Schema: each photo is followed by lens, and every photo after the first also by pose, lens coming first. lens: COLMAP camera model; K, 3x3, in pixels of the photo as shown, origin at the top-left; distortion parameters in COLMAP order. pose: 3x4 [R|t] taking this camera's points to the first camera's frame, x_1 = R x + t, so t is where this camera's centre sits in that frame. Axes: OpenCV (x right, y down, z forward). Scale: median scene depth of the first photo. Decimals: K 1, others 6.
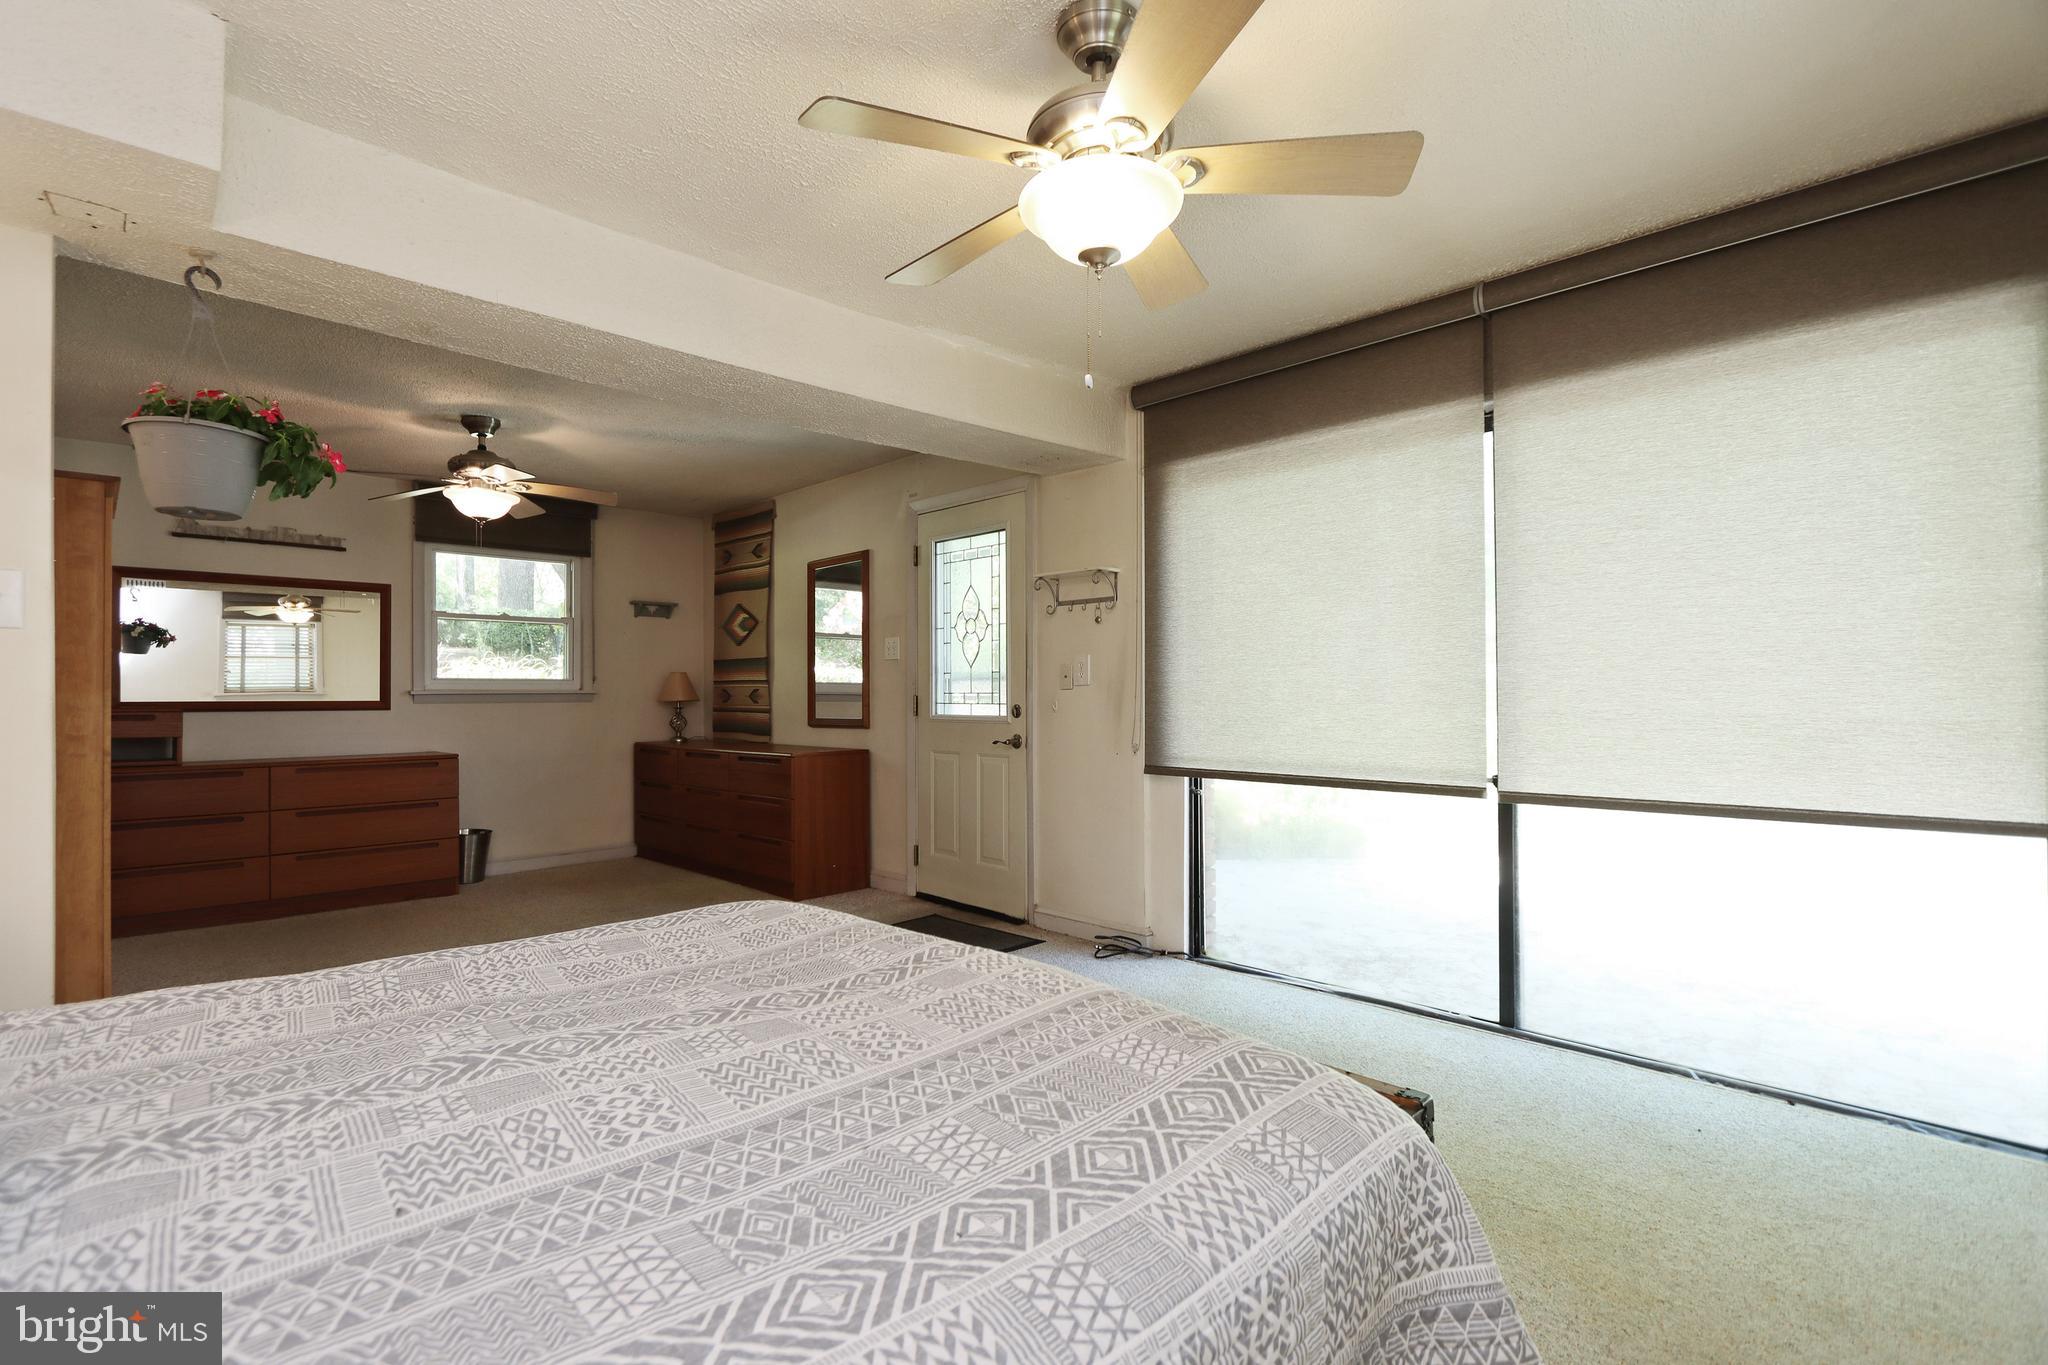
lens RADIAL K [[943.6, 0, 1020.7], [0, 943.6, 688.4], [0, 0, 1]] dist [-0.030001, -0.000432]
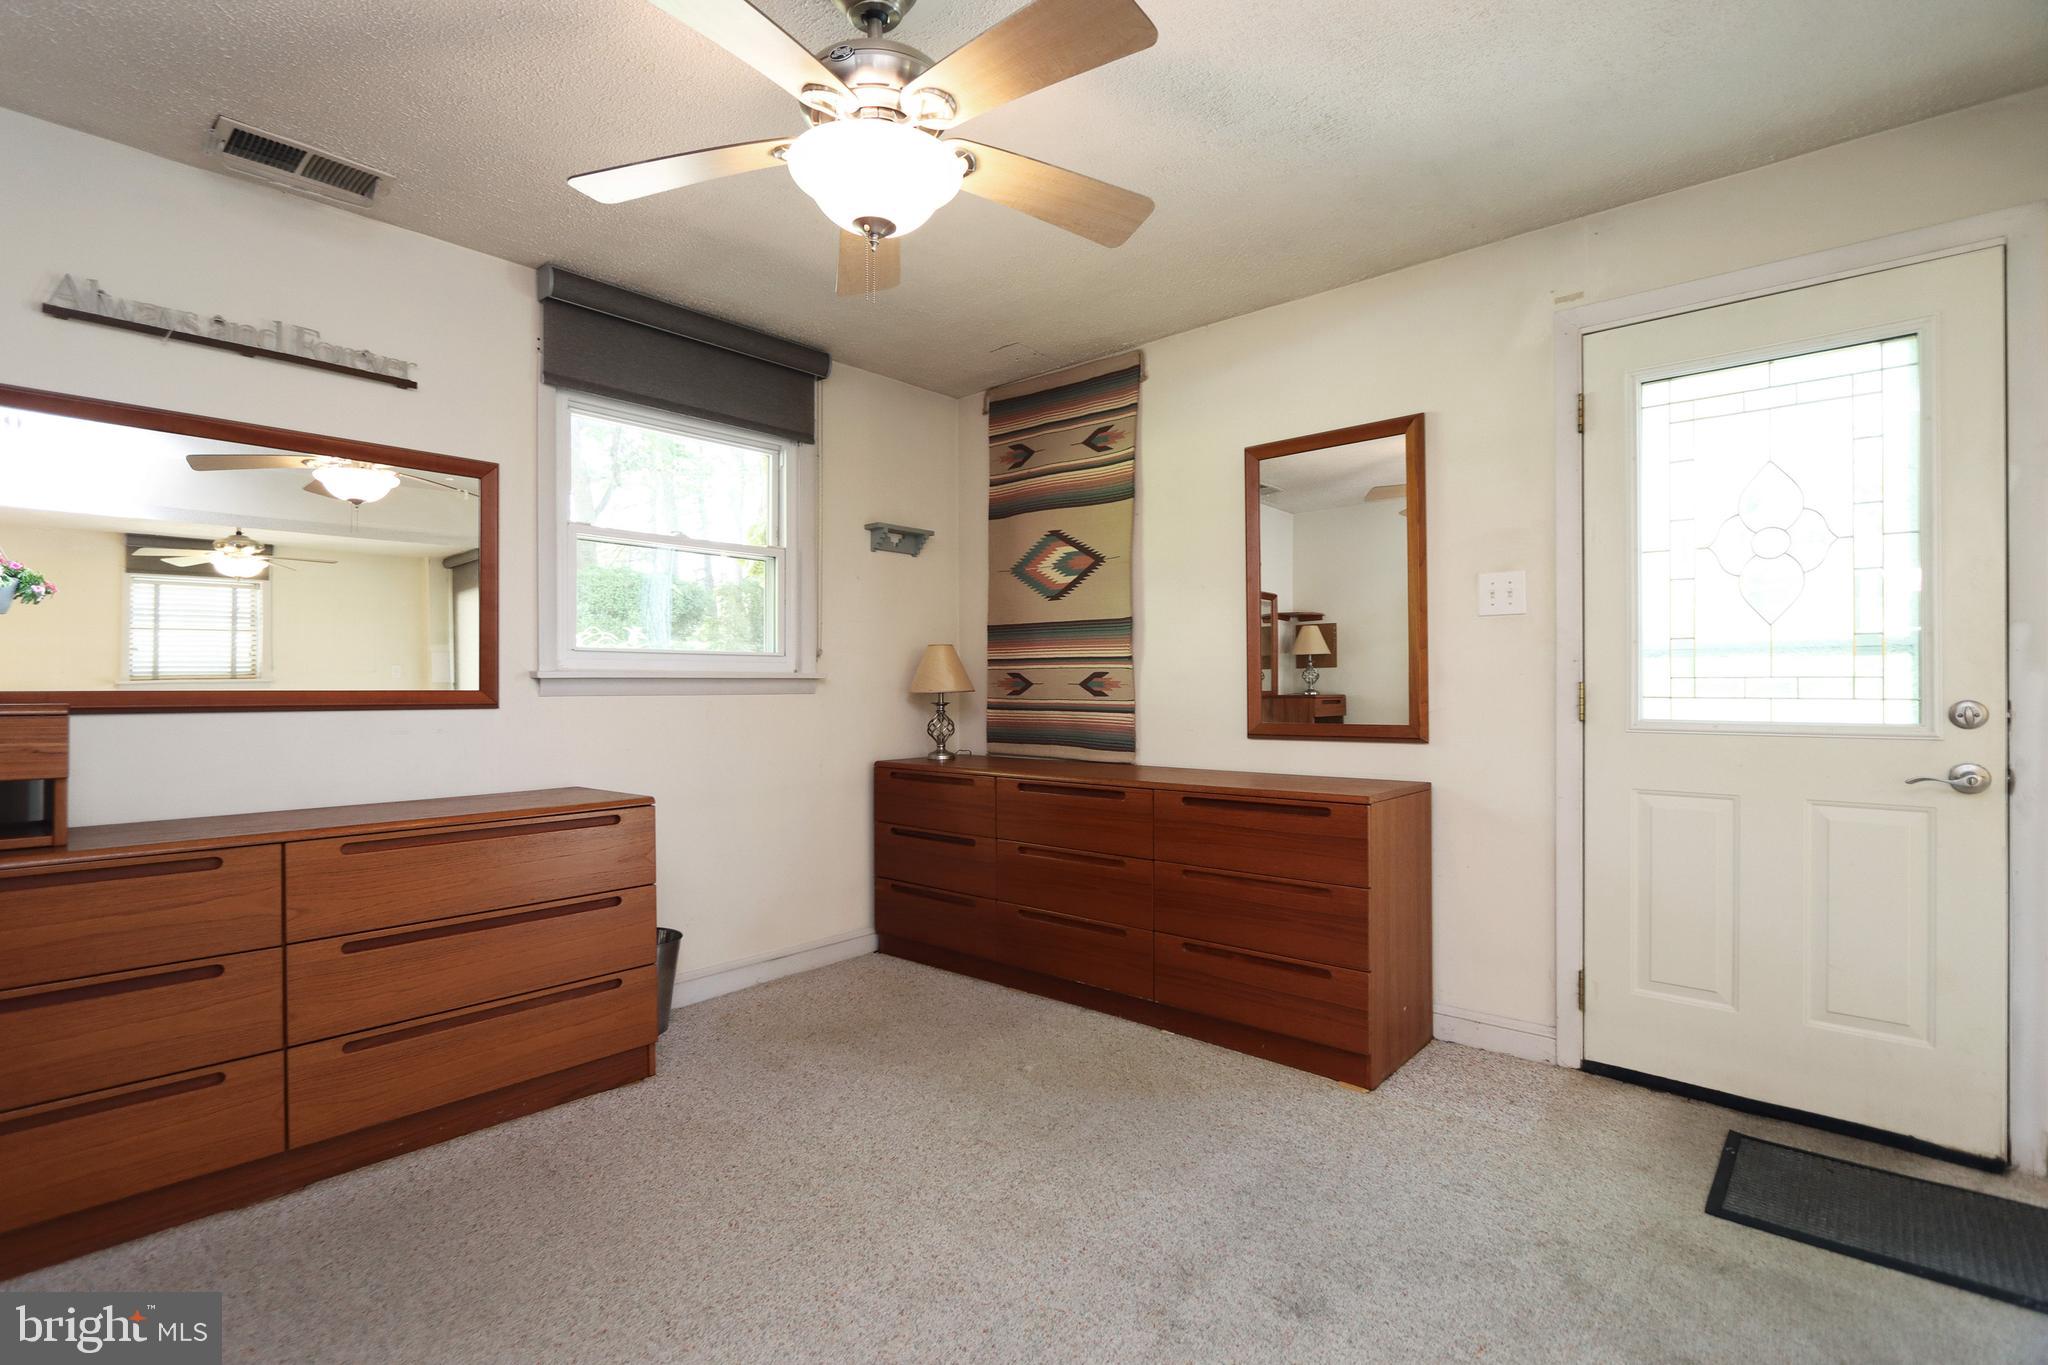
lens RADIAL K [[946.4, 0, 993.8], [0, 946.4, 681.8], [0, 0, 1]] dist [-0.020311, 0.000336]
pose [[0.998823, 0.002926, 0.048414, -0.381688], [-0.002993, 0.999995, 0.001319, 0.006287], [-0.048410, -0.001463, 0.998826, 0.416492]]
